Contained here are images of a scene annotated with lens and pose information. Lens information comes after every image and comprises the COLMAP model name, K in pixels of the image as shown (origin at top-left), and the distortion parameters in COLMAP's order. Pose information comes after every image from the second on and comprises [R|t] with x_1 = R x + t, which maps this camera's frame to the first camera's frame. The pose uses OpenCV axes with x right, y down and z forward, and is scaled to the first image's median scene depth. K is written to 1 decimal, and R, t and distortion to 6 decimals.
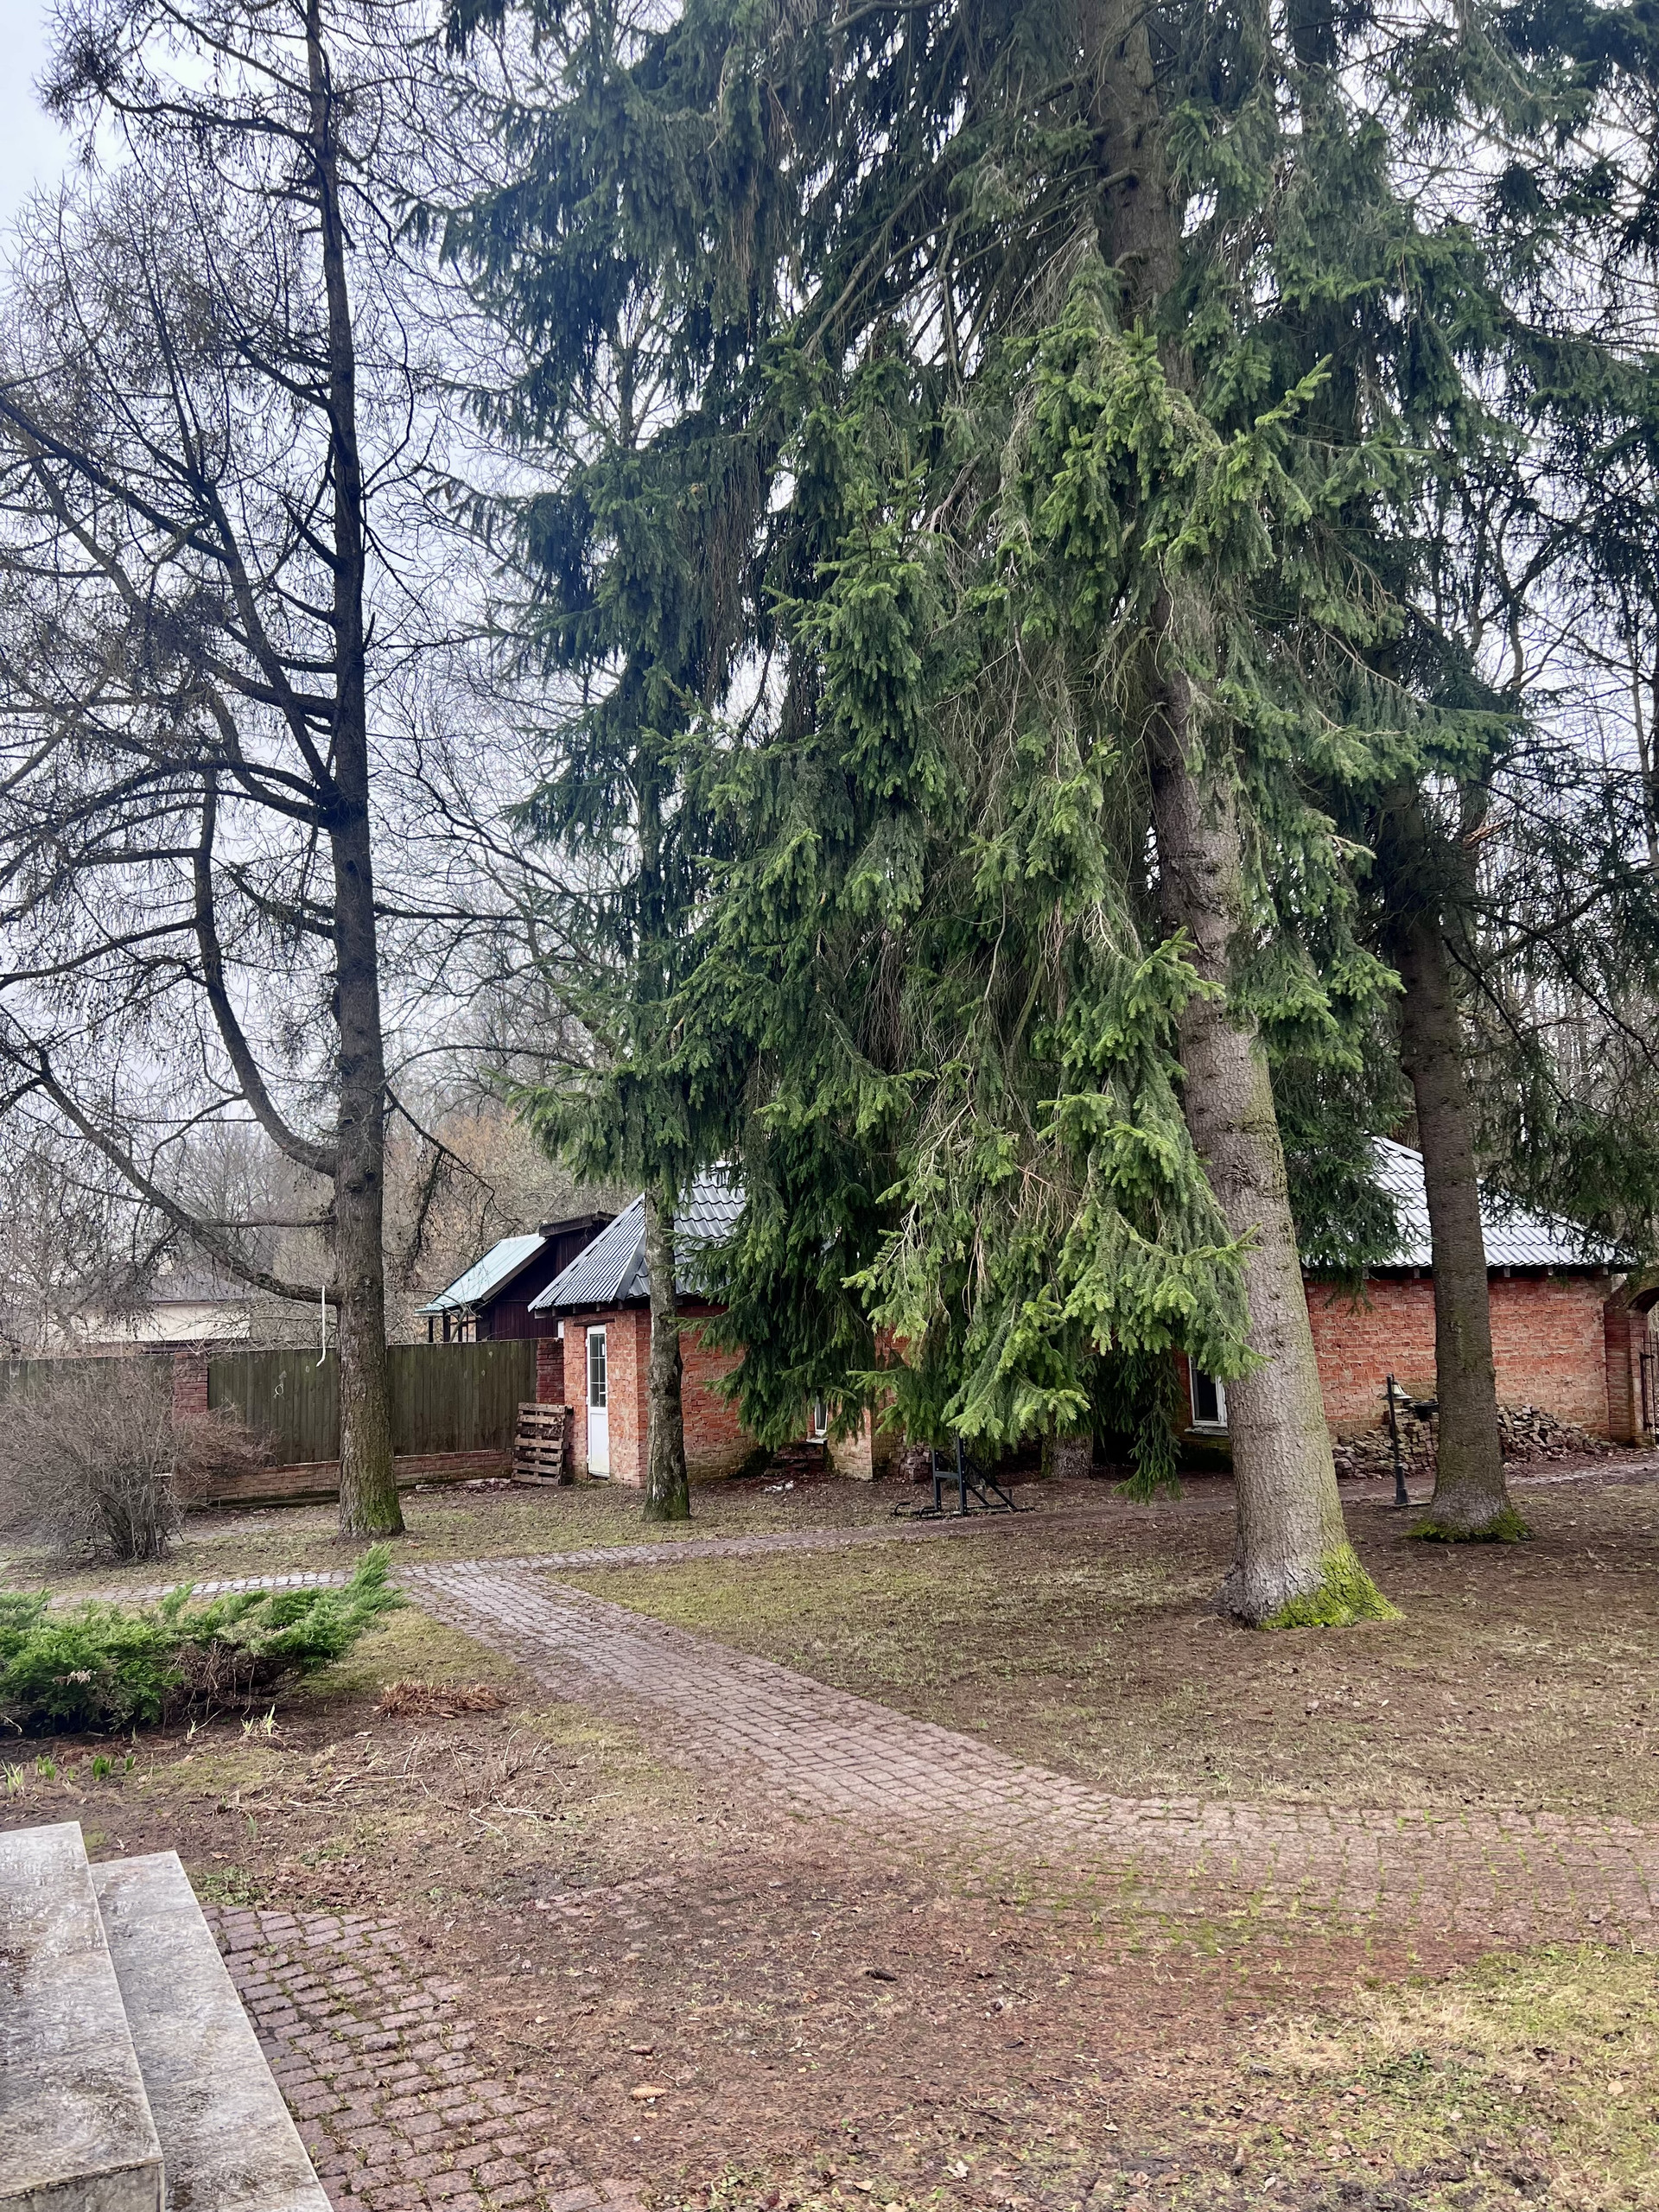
lens RADIAL K [[1673.7, 0, 837.5], [0, 1673.7, 1101.9], [0, 0, 1]] dist [0.058676, -0.067641]
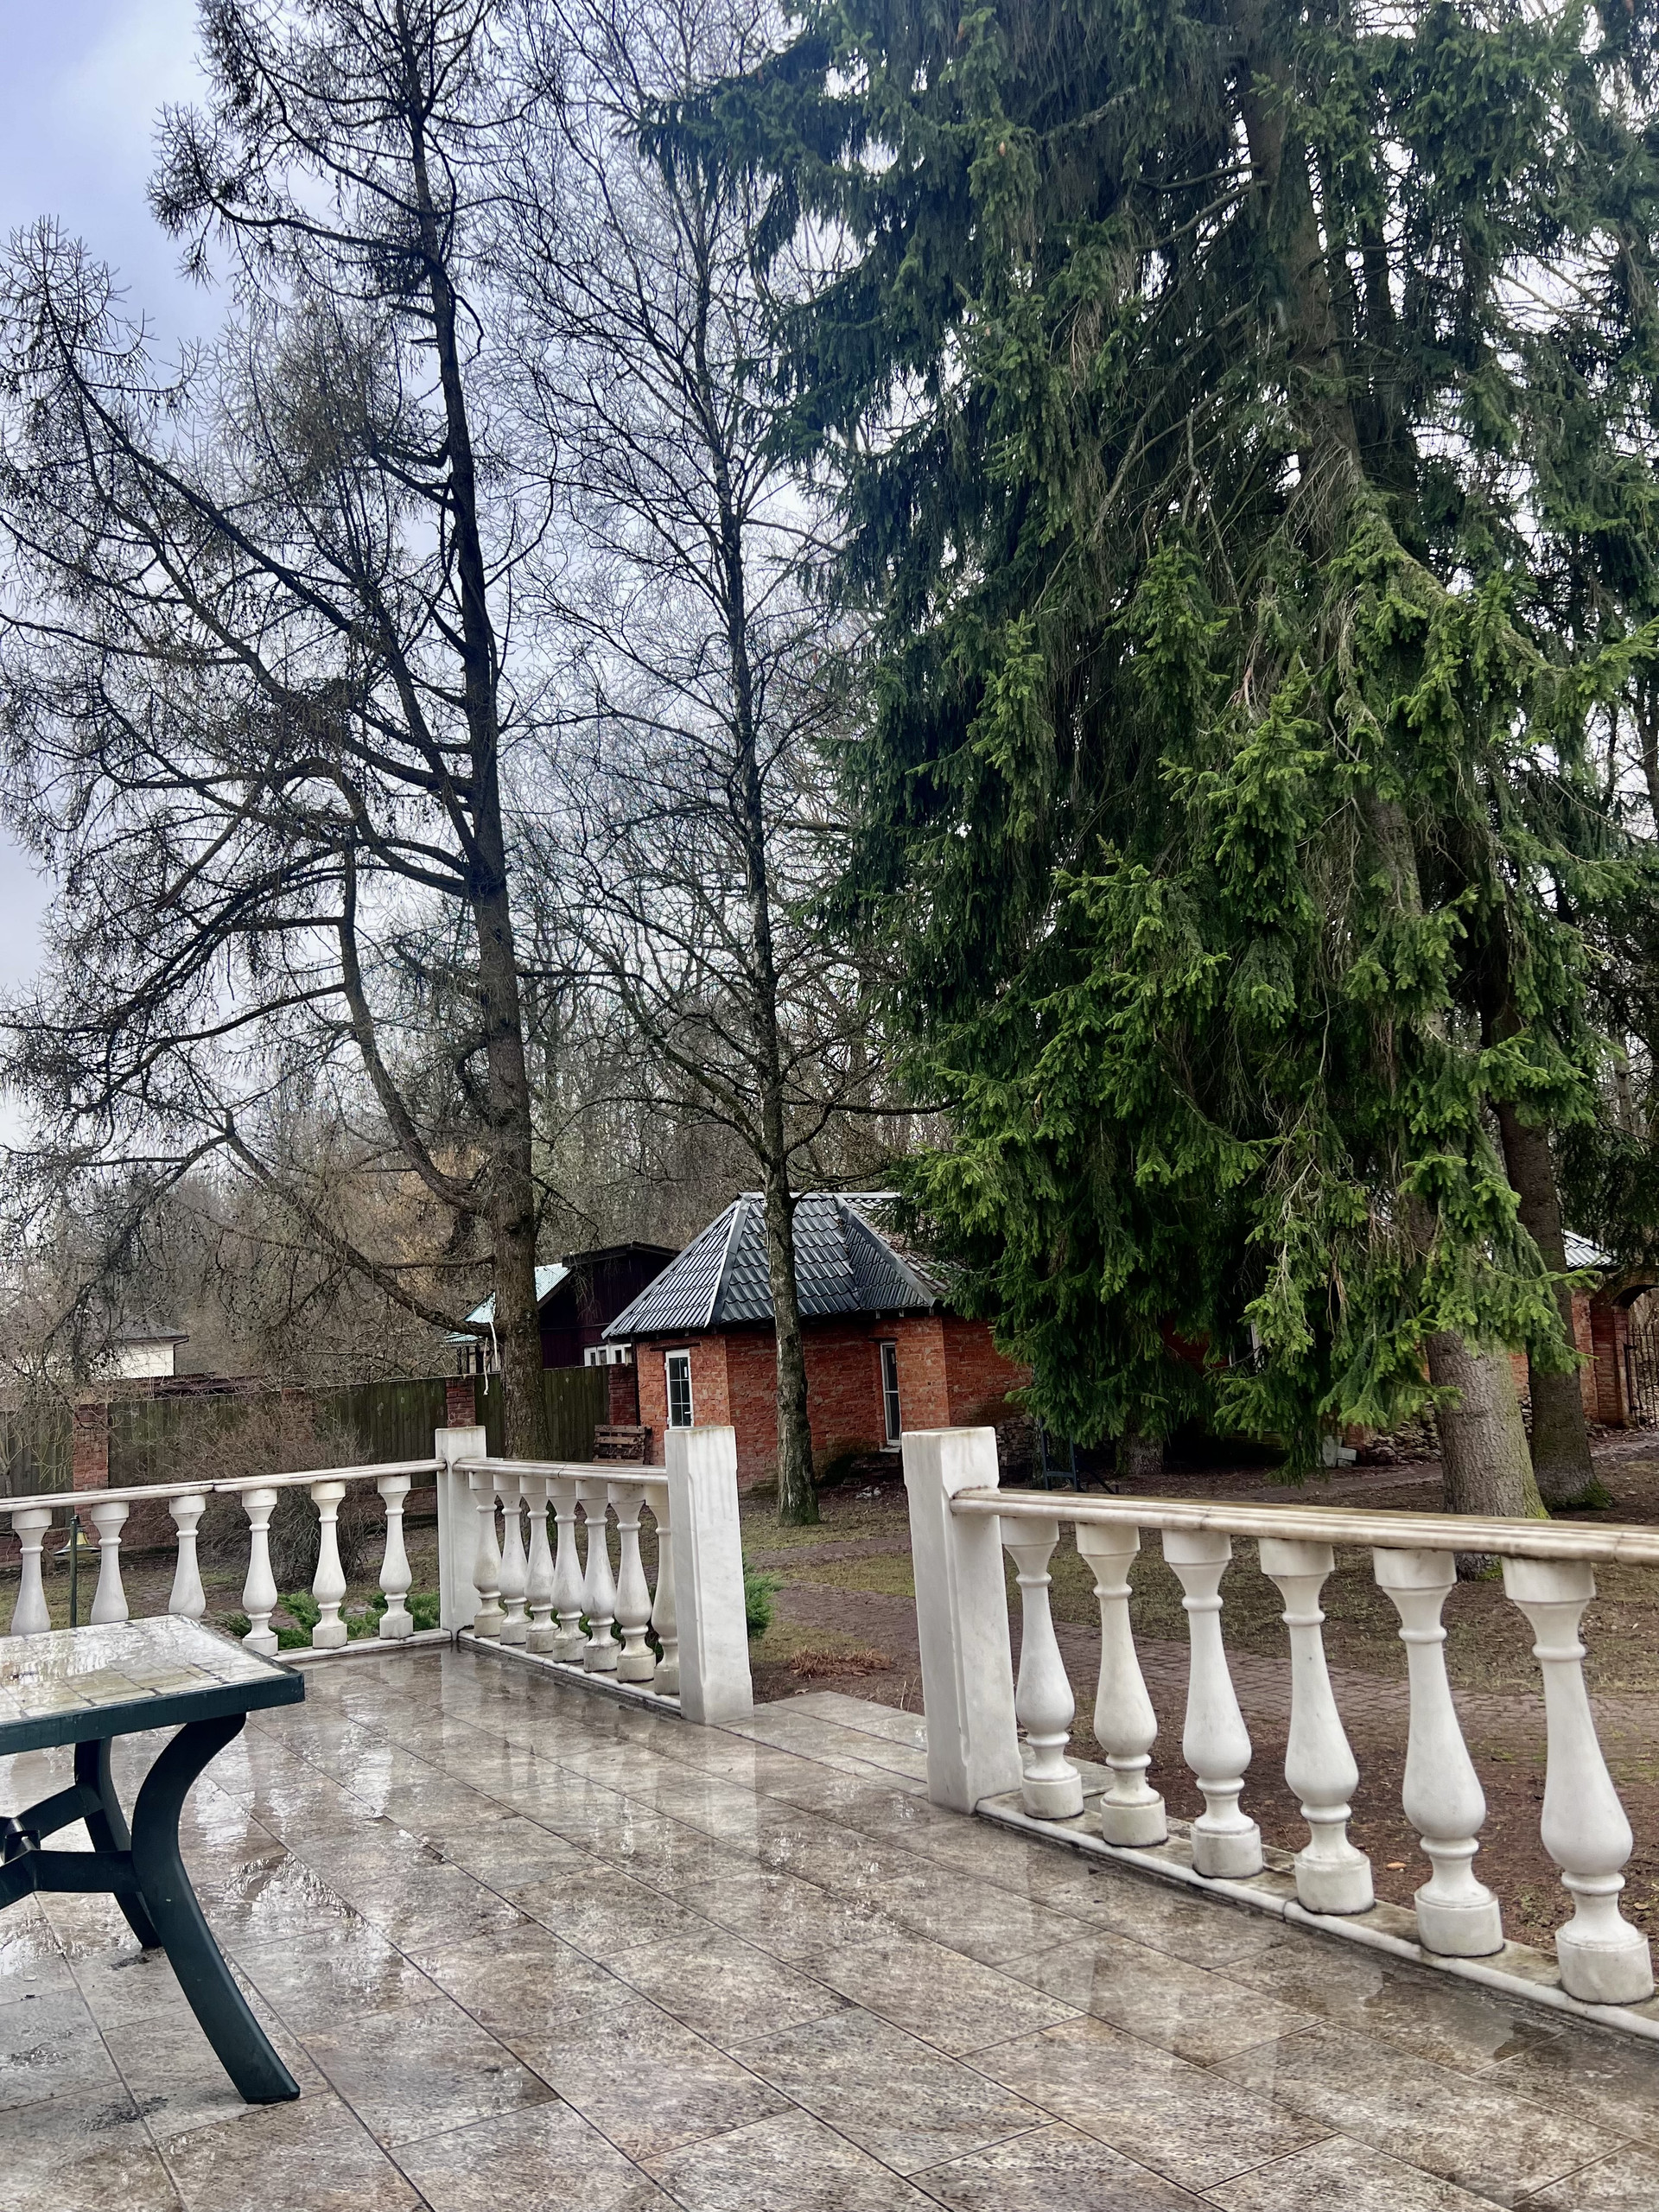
lens RADIAL K [[1673.7, 0, 838.0], [0, 1673.7, 1105.5], [0, 0, 1]] dist [0.058676, -0.067641]
pose [[0.997093, -0.022287, 0.072868, -0.146958], [0.022813, 0.999719, -0.006401, -0.016592], [-0.072705, 0.008045, 0.997321, -0.092872]]
